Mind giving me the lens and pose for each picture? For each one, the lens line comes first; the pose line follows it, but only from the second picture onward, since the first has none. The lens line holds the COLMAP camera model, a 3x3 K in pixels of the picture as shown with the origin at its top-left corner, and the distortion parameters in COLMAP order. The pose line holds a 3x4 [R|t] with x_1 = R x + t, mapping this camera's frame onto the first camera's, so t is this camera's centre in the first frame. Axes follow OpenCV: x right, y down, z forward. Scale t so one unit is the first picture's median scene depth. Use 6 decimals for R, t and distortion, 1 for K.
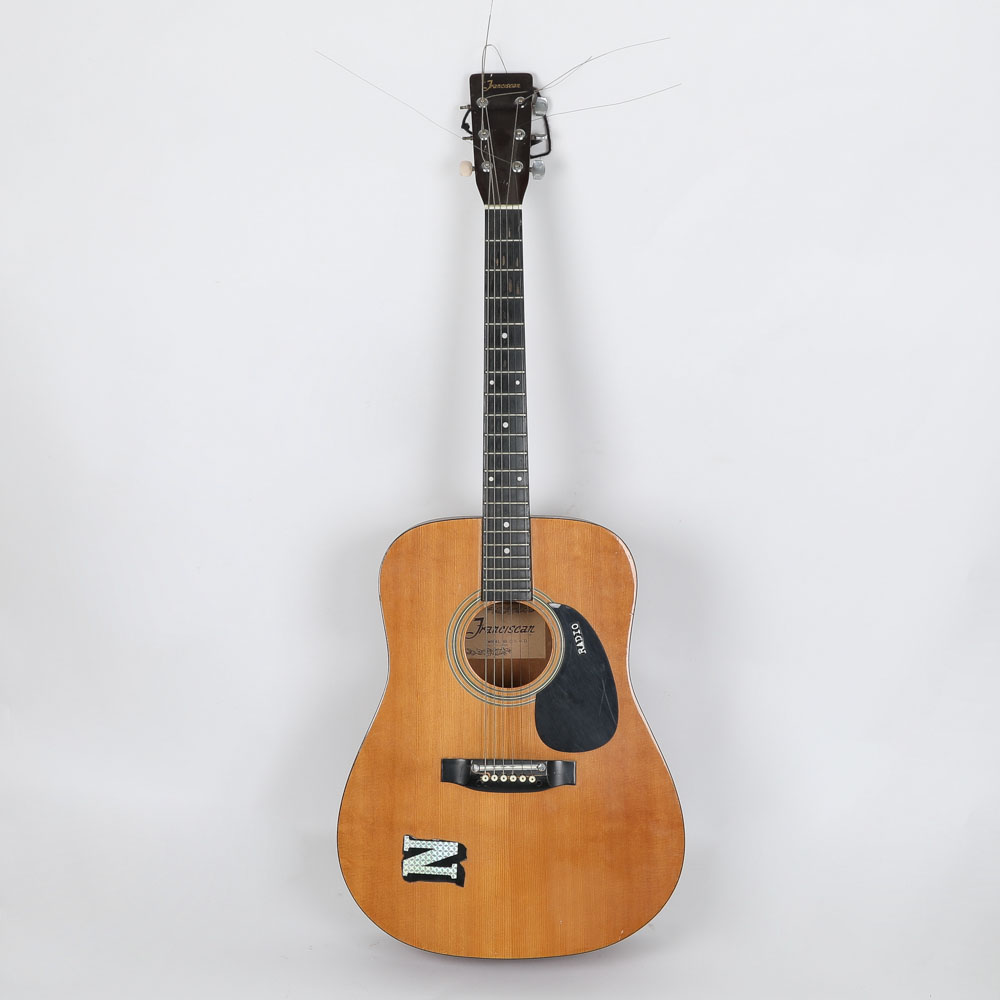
lens RADIAL K [[1726.8, 0, 458.2], [0, 1726.8, 505.3], [0, 0, 1]] dist [-0.013292, 0.000000]
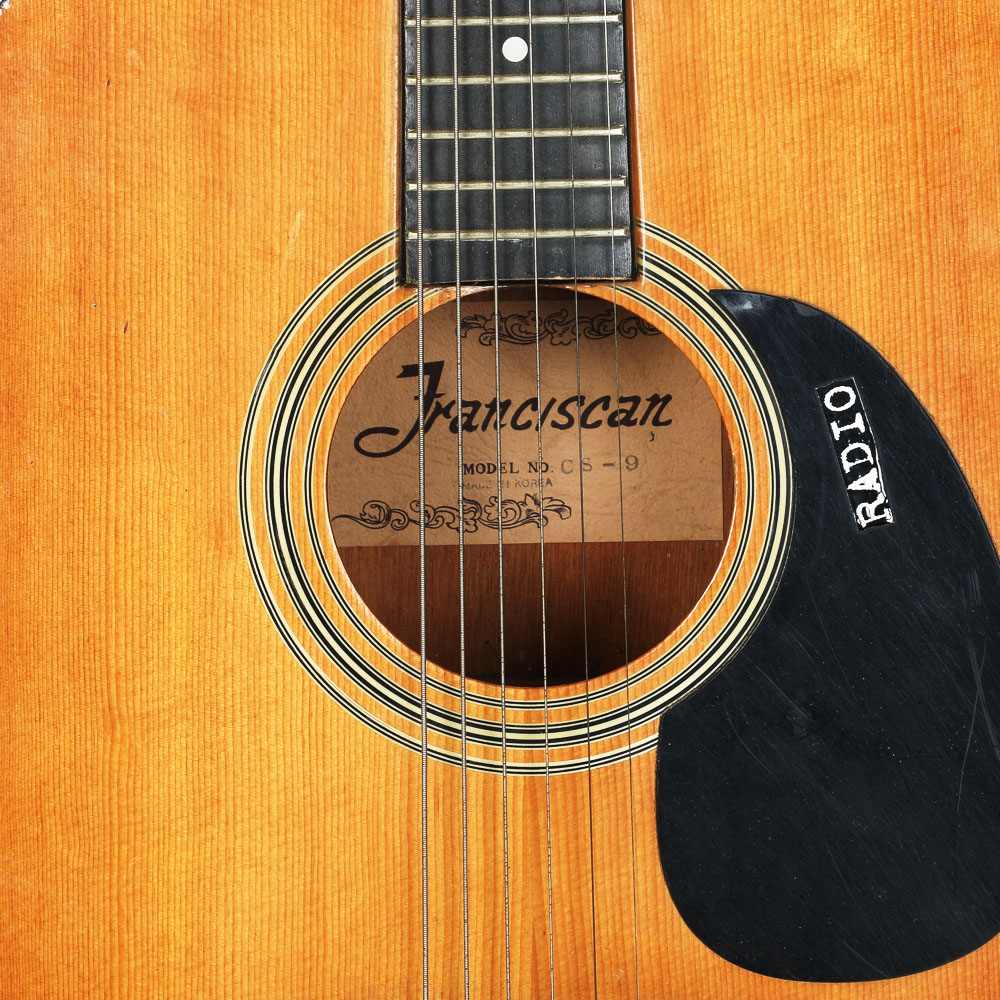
lens RADIAL K [[3904.5, 0, 498.8], [0, 3904.5, 498.2], [0, 0, 1]] dist [0.023571, 0.000000]
pose [[0.998359, -0.012587, -0.055865, 0.052543], [0.018523, 0.994081, 0.107055, 0.029906], [0.054187, -0.107914, 0.992682, 0.518358]]
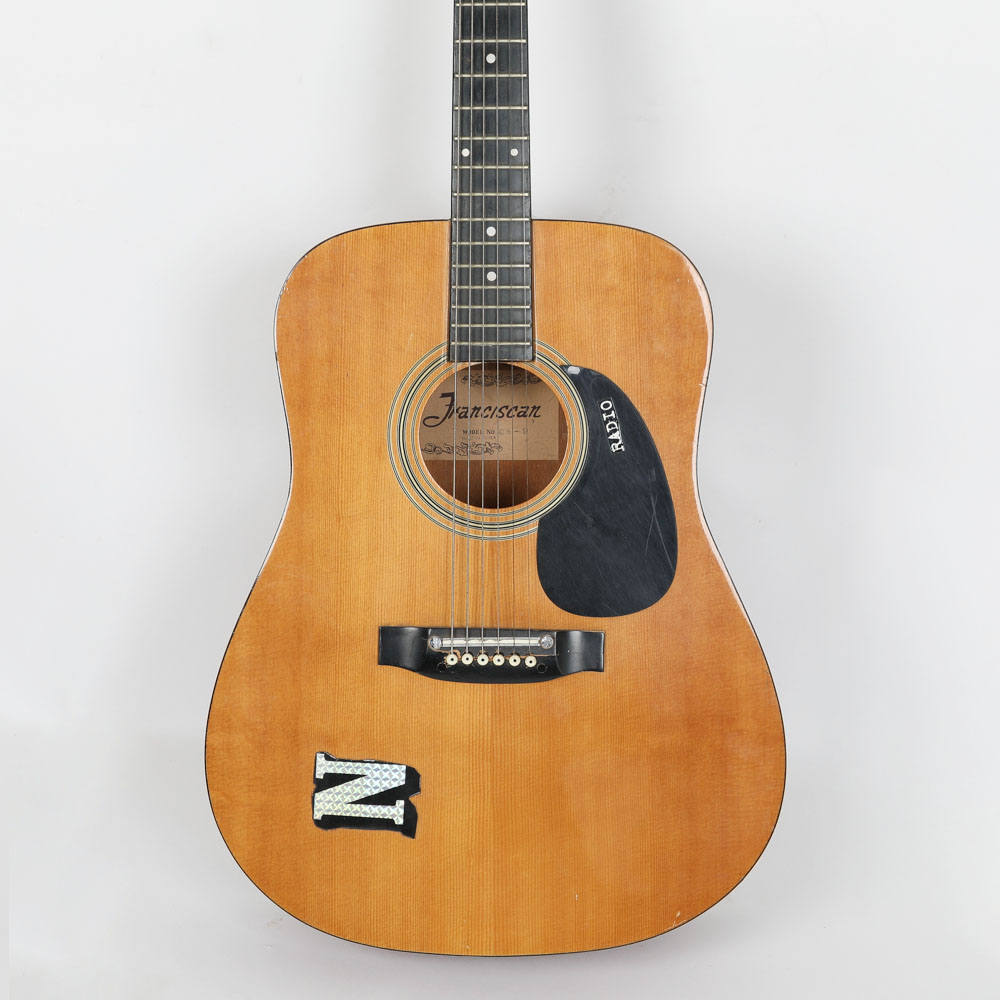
lens RADIAL K [[1984.0, 0, 450.8], [0, 1984.0, 532.4], [0, 0, 1]] dist [0.046687, 0.000000]
pose [[0.999837, 0.004842, -0.017411, 0.026679], [-0.002700, 0.992646, 0.121021, 0.031255], [0.017869, -0.120954, 0.992497, 0.321184]]
